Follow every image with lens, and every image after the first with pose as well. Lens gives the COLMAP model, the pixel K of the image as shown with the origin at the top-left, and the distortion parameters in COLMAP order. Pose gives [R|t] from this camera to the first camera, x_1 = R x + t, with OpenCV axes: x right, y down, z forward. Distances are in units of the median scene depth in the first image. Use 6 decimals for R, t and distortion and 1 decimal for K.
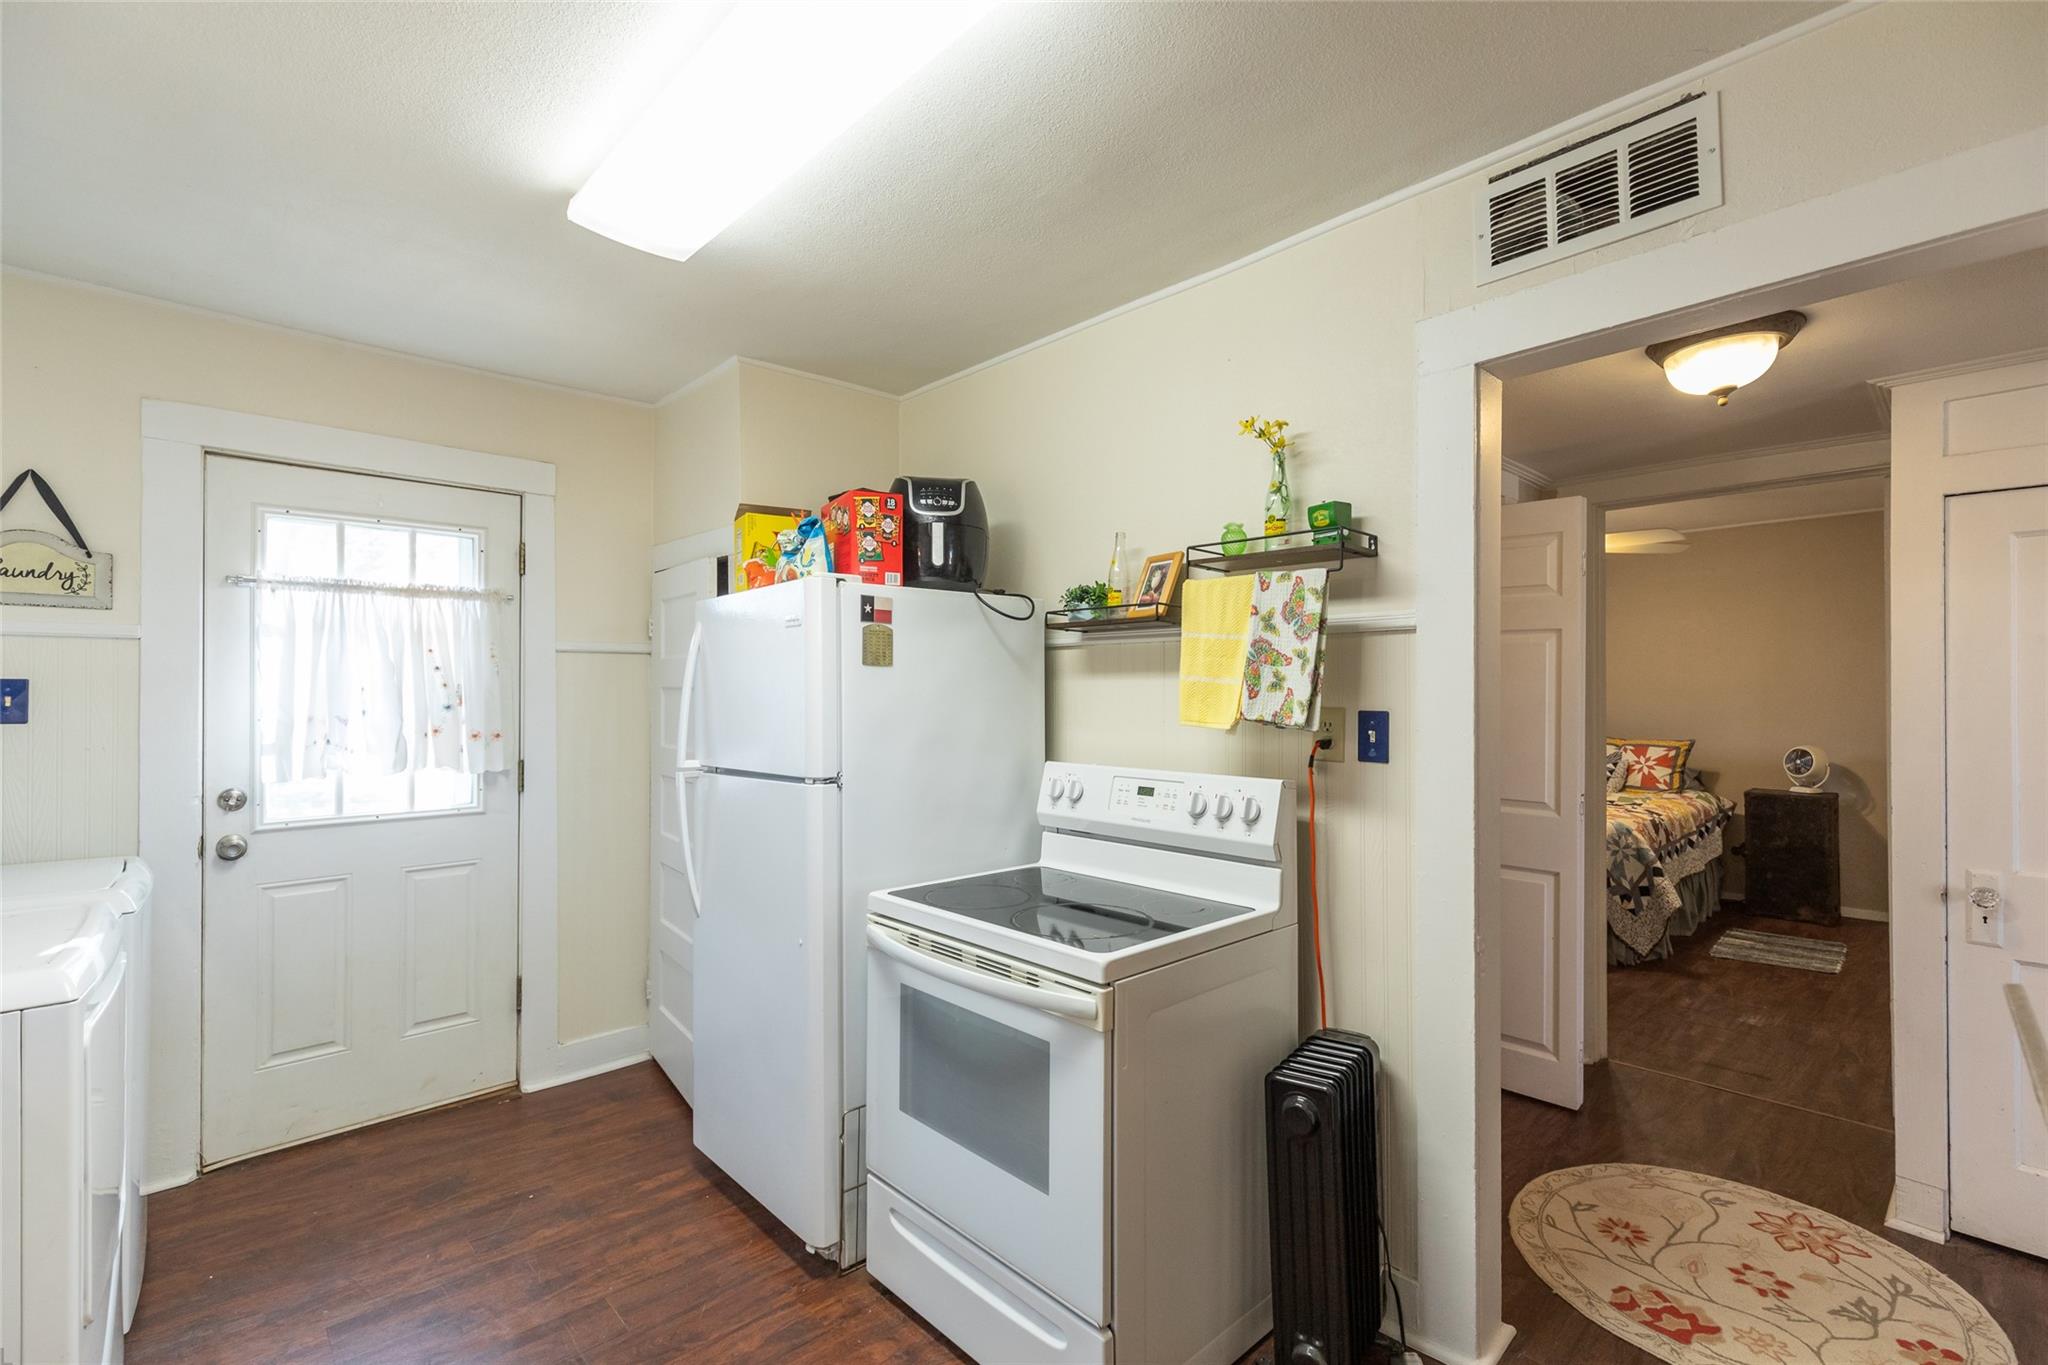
lens RADIAL K [[917.6, 0, 1031.2], [0, 917.6, 680.3], [0, 0, 1]] dist [0.007401, -0.001314]
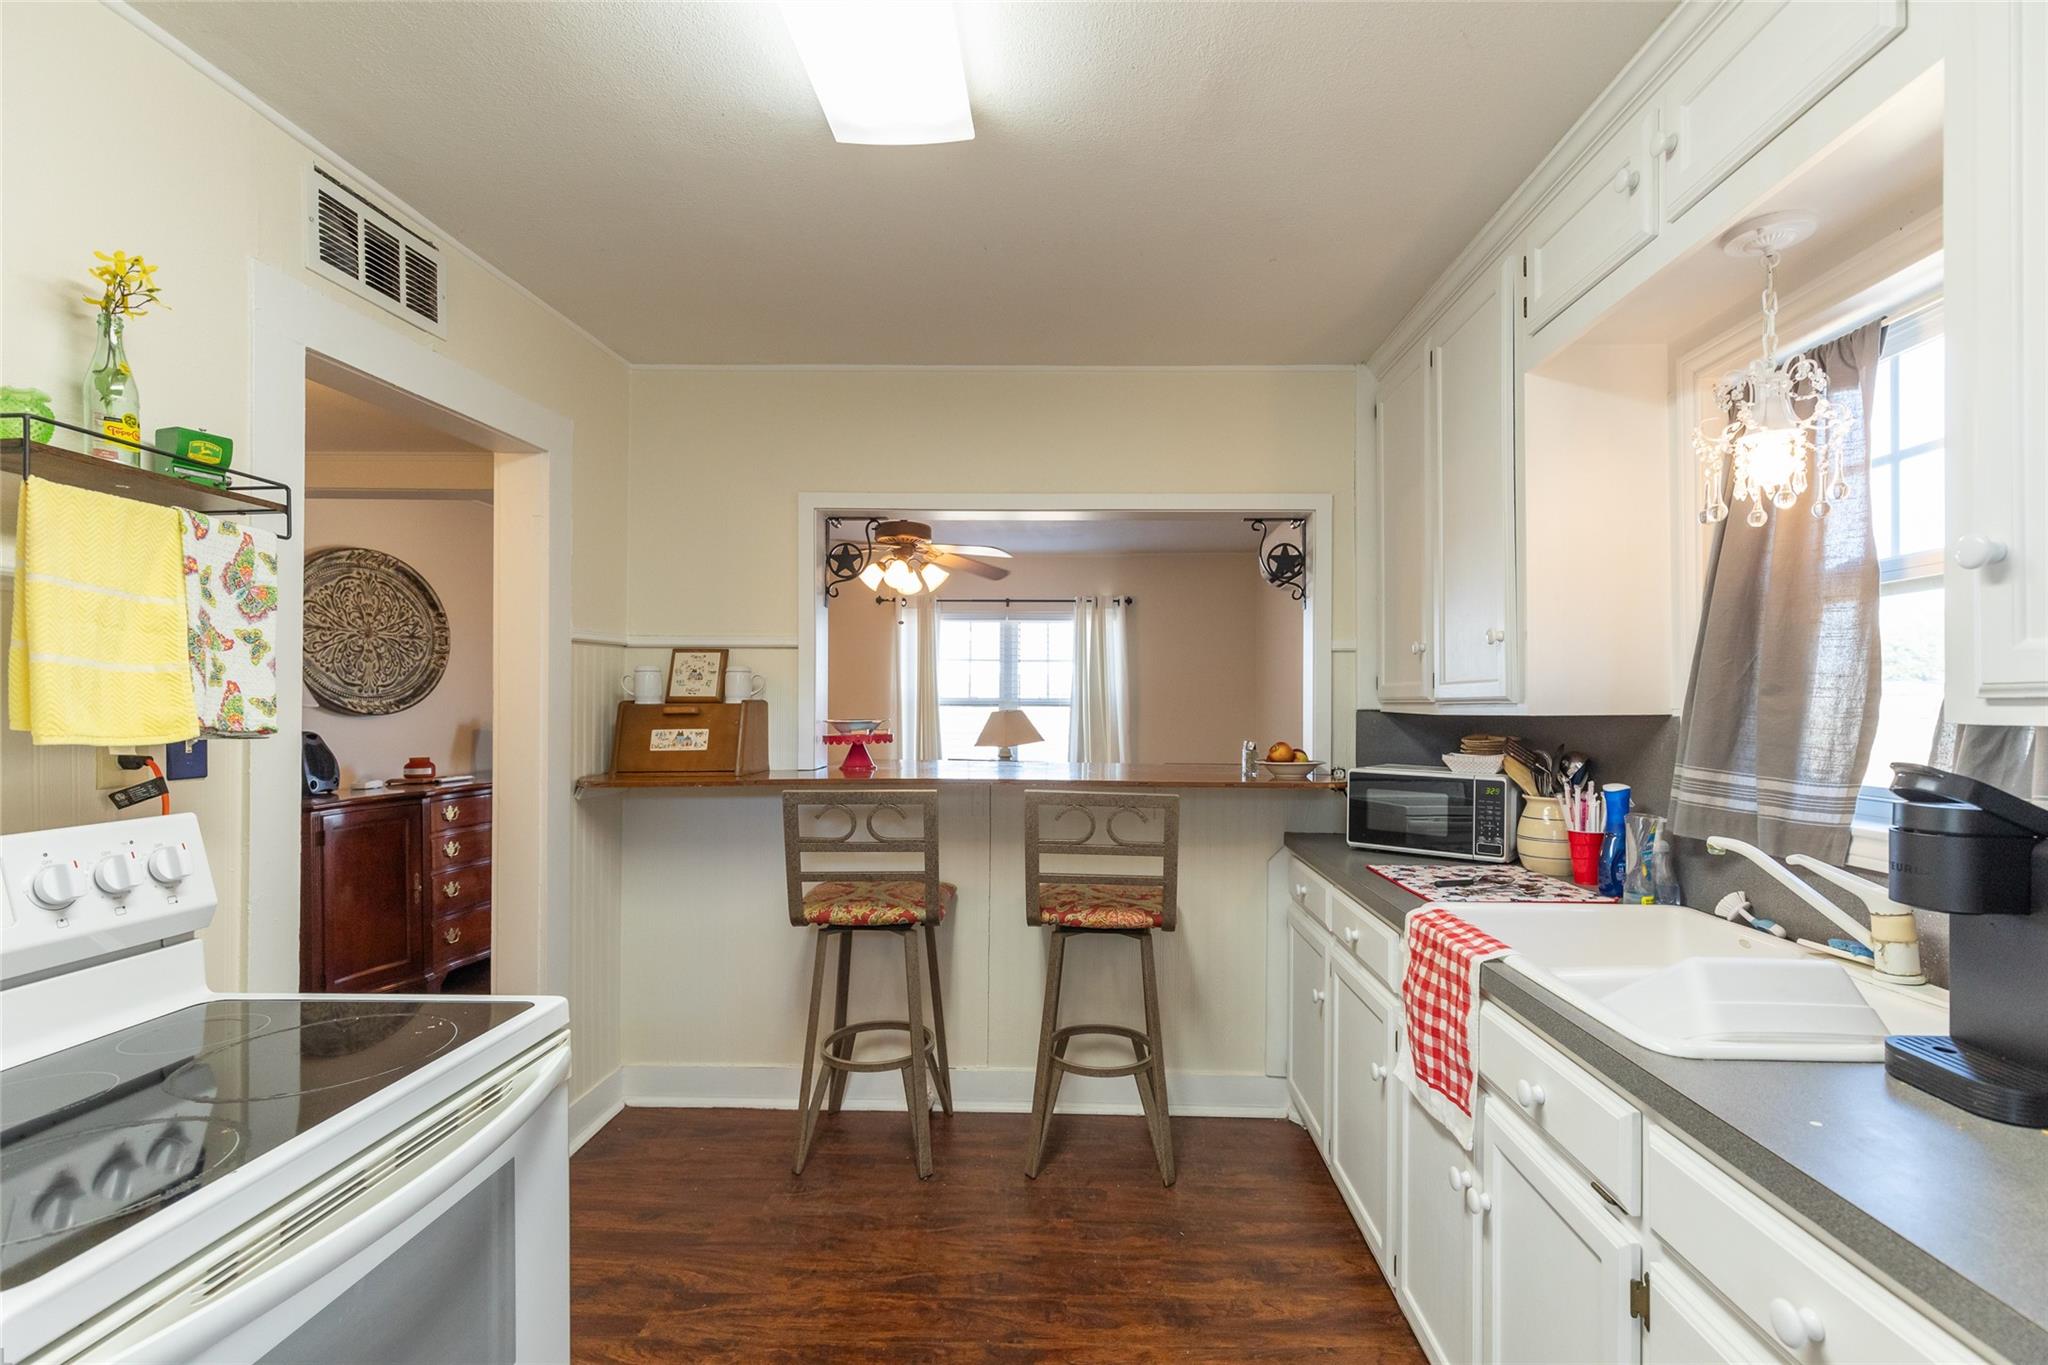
lens RADIAL K [[917.6, 0, 1074.2], [0, 917.6, 698.8], [0, 0, 1]] dist [0.007401, -0.001314]
pose [[-0.727291, 0.000942, 0.686328, -0.577283], [-0.007888, 0.999922, -0.009731, 0.019539], [-0.686284, -0.012491, -0.727227, 0.871133]]
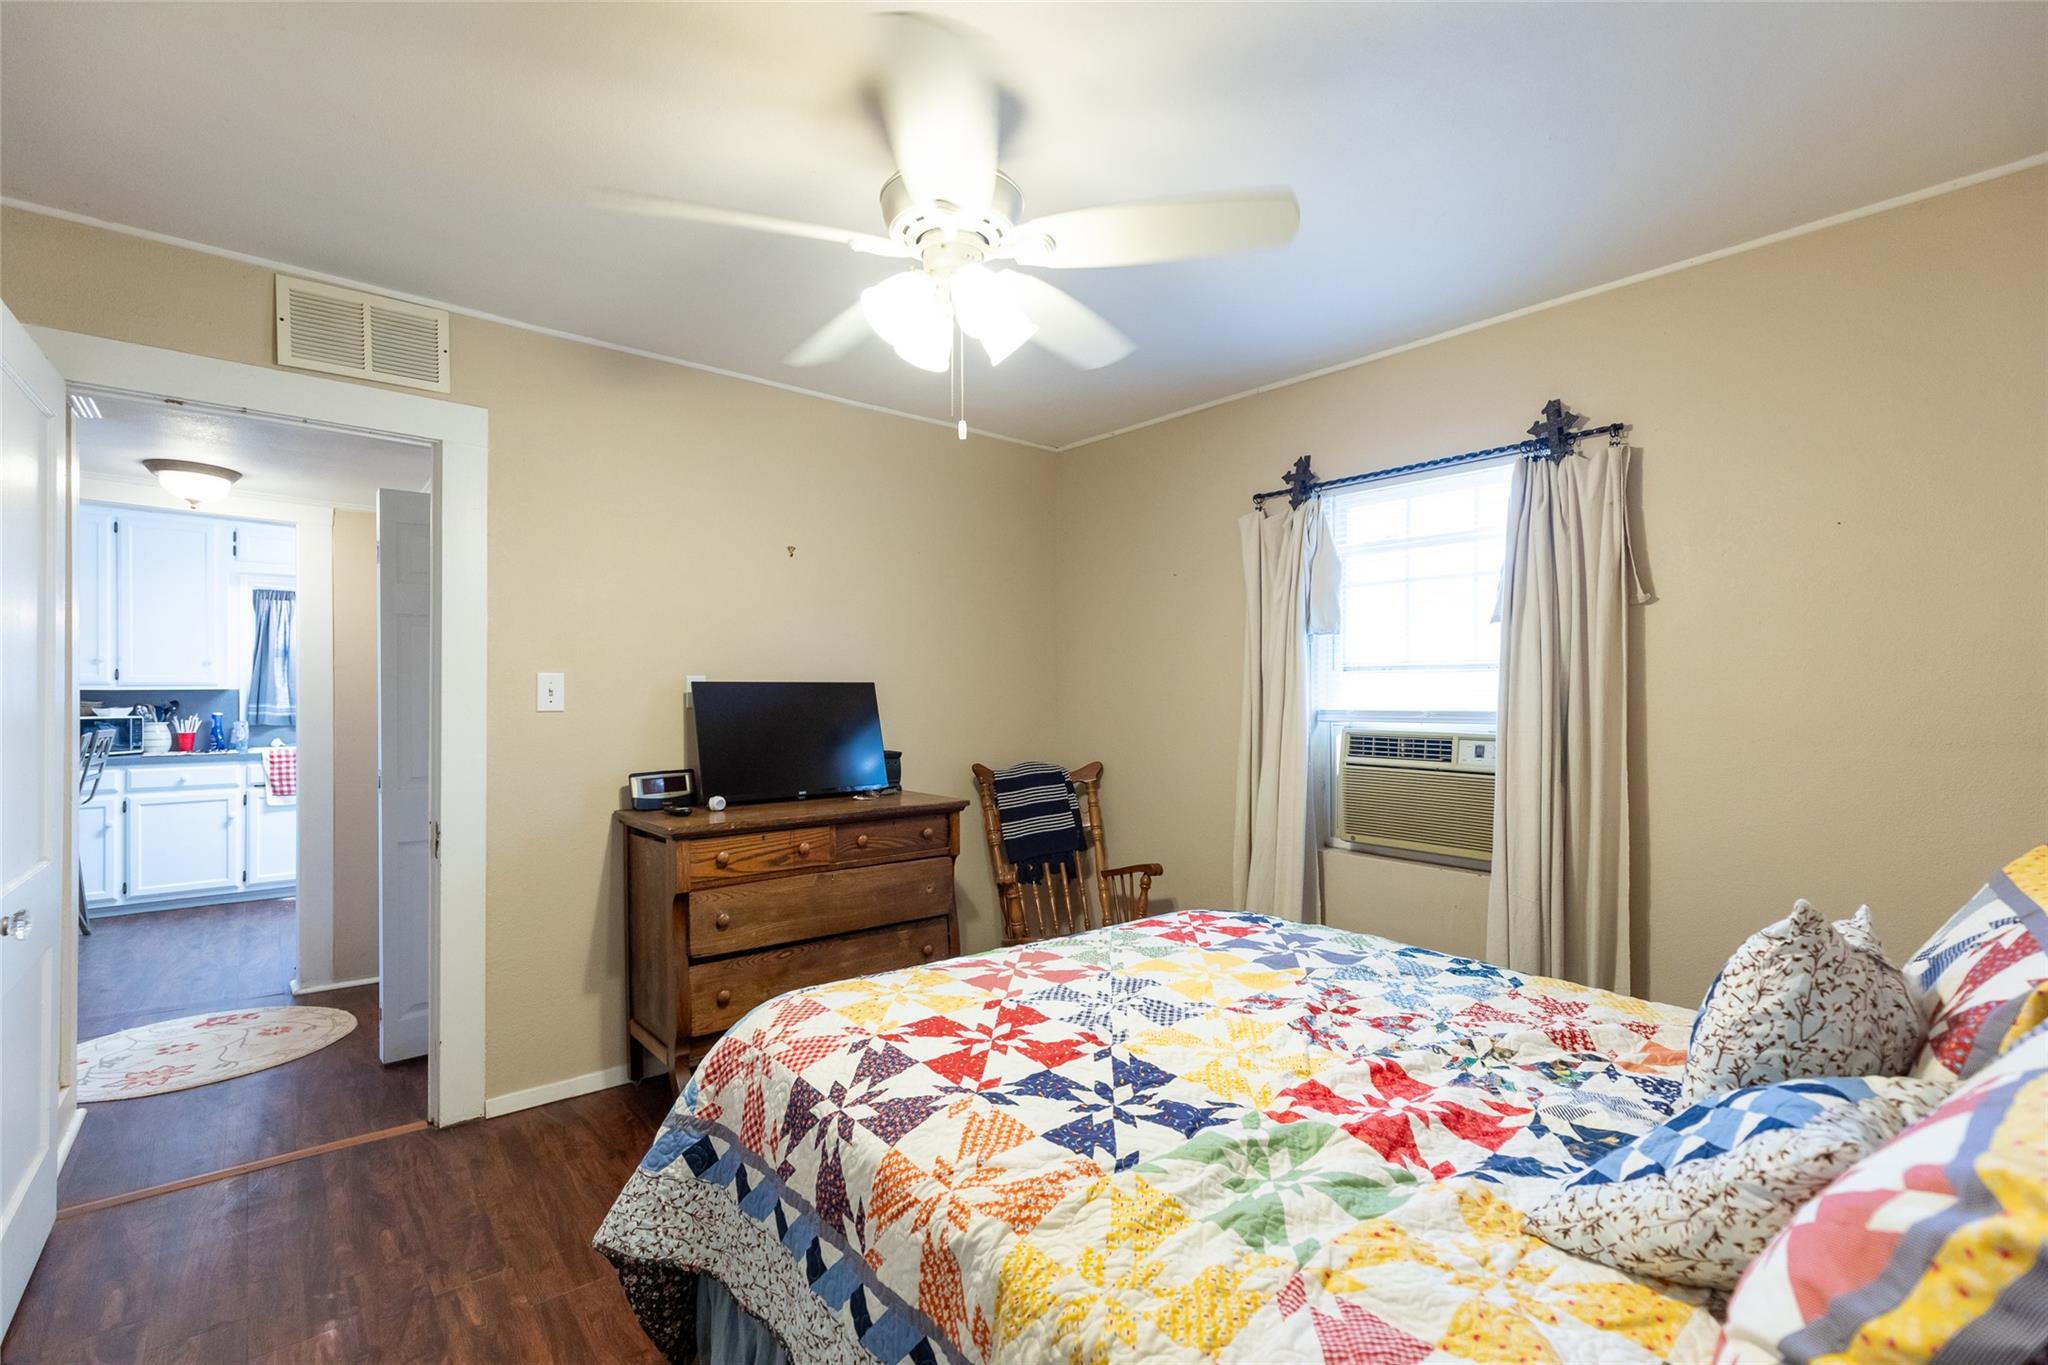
lens RADIAL K [[917.6, 0, 1017.1], [0, 917.6, 683.9], [0, 0, 1]] dist [0.007401, -0.001314]
pose [[-0.074446, -0.007034, -0.997200, 2.000905], [0.008442, 0.999935, -0.007684, 0.046836], [0.997189, -0.008990, -0.074382, 2.250626]]
